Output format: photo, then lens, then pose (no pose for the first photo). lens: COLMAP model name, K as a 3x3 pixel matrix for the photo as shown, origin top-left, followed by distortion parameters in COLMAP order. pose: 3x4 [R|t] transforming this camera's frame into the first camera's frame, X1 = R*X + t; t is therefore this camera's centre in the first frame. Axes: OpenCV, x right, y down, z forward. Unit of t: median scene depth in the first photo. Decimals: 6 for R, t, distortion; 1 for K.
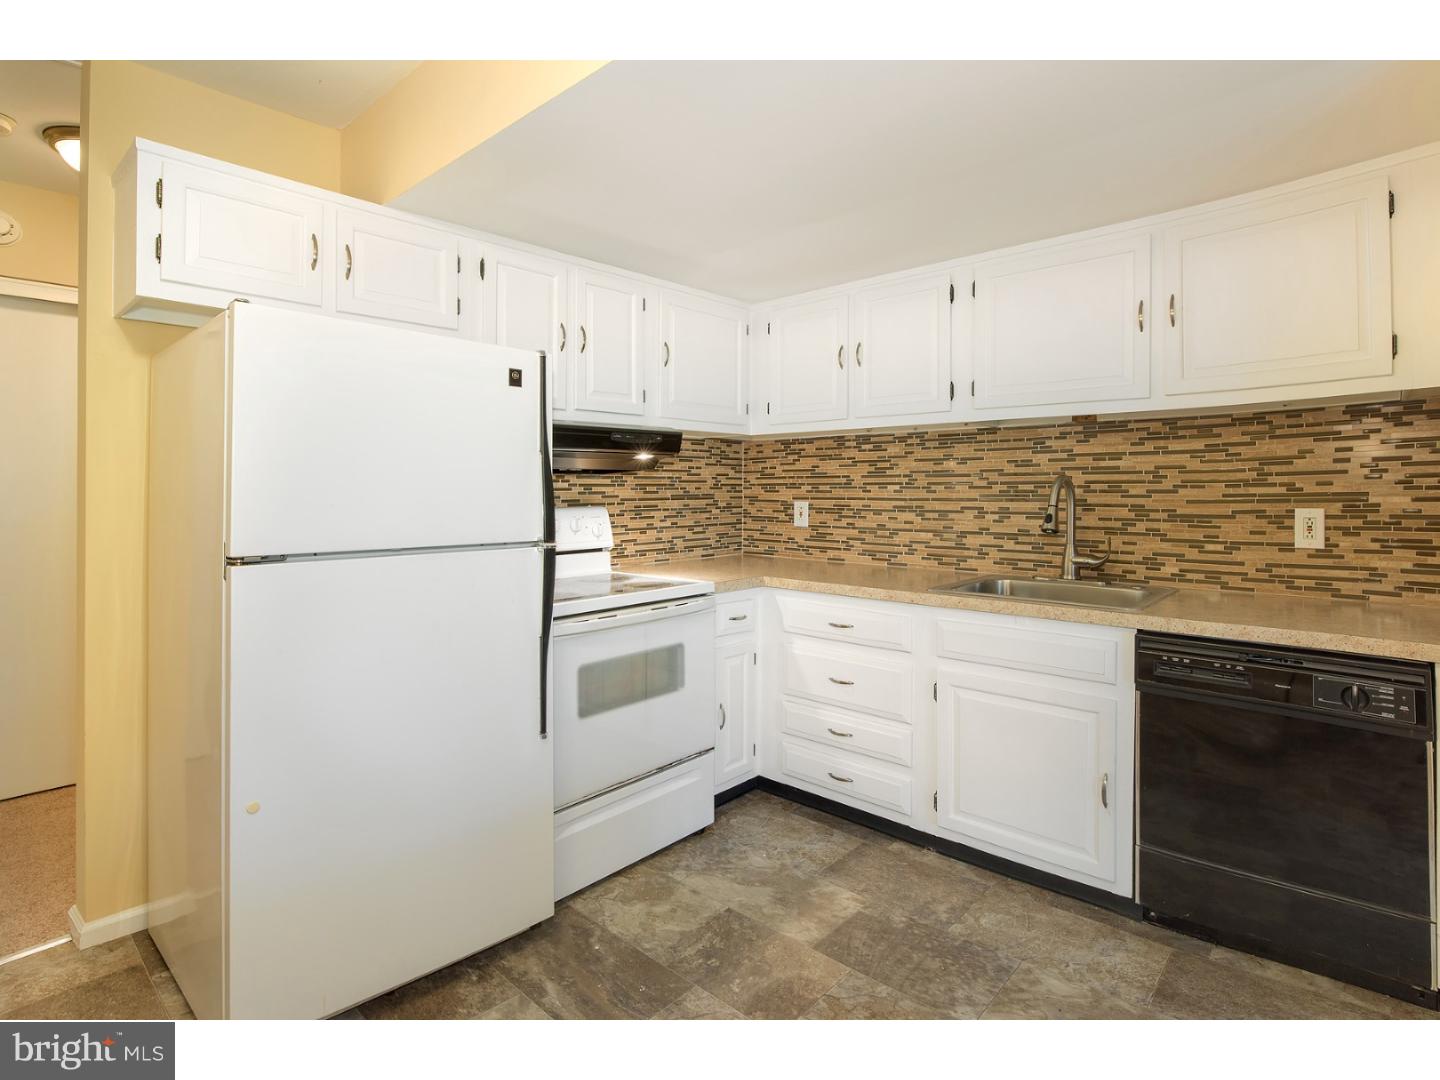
lens RADIAL K [[647.9, 0, 718.4], [0, 647.9, 465.1], [0, 0, 1]] dist [-0.002552, -0.000214]
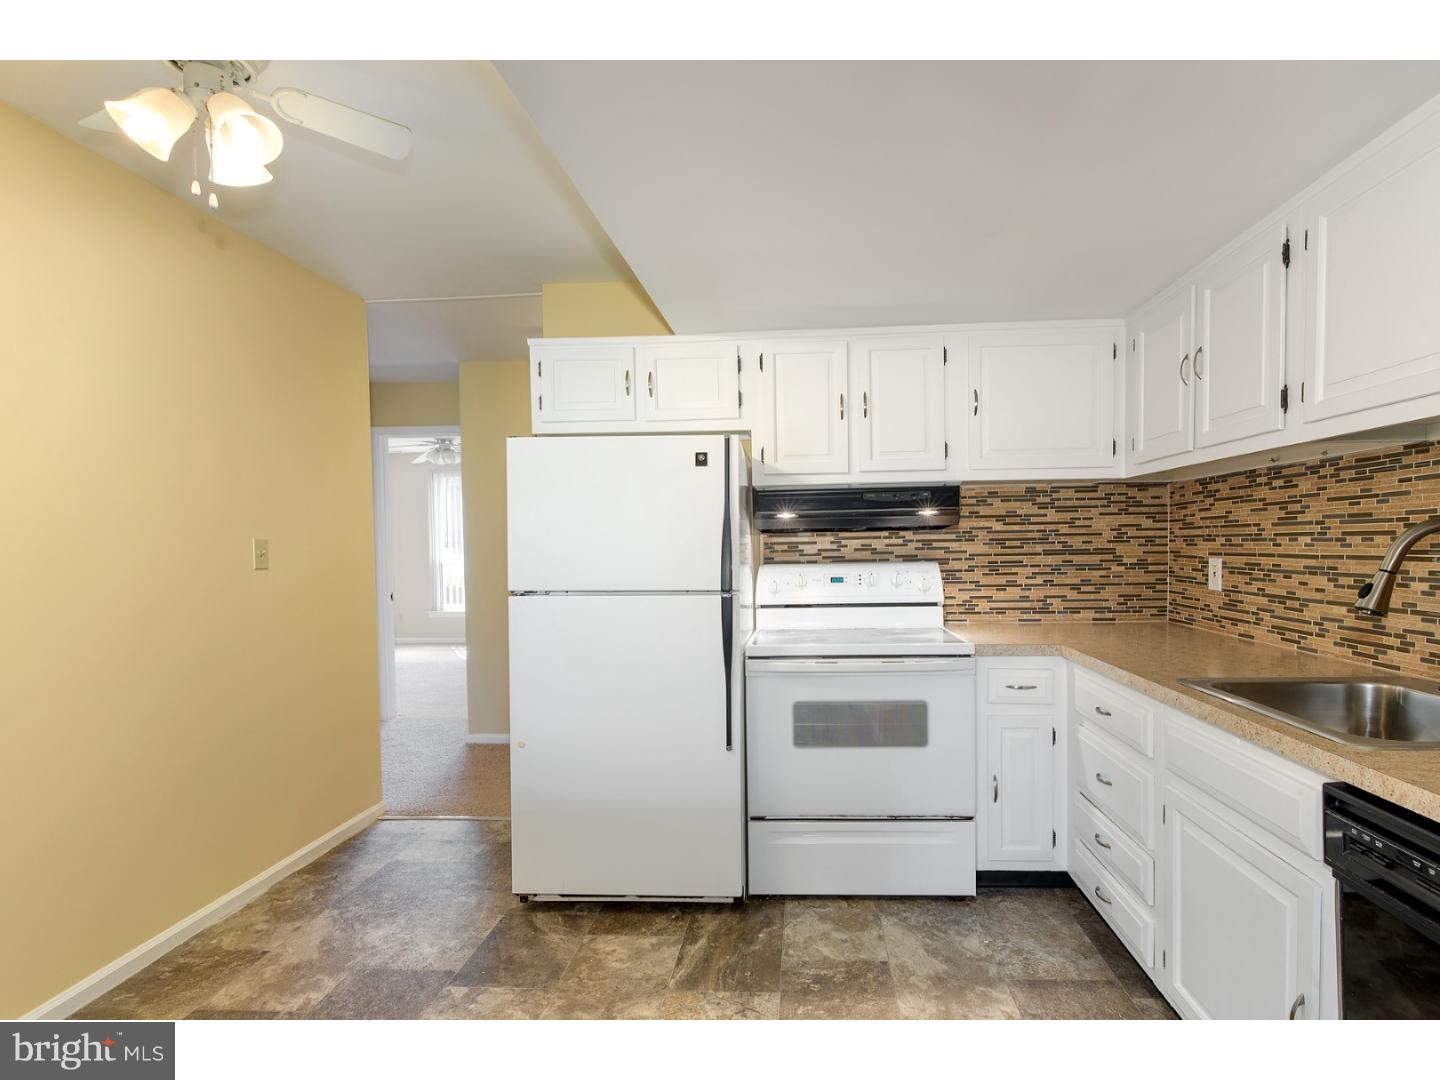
lens RADIAL K [[618.7, 0, 720.0], [0, 618.7, 540.0], [0, 0, 1]] dist [-0.000274, 0.000115]
pose [[0.719001, -0.013132, -0.694885, 0.246429], [0.035809, 0.999193, 0.018170, 0.000295], [0.694086, -0.037947, 0.718891, 0.072851]]
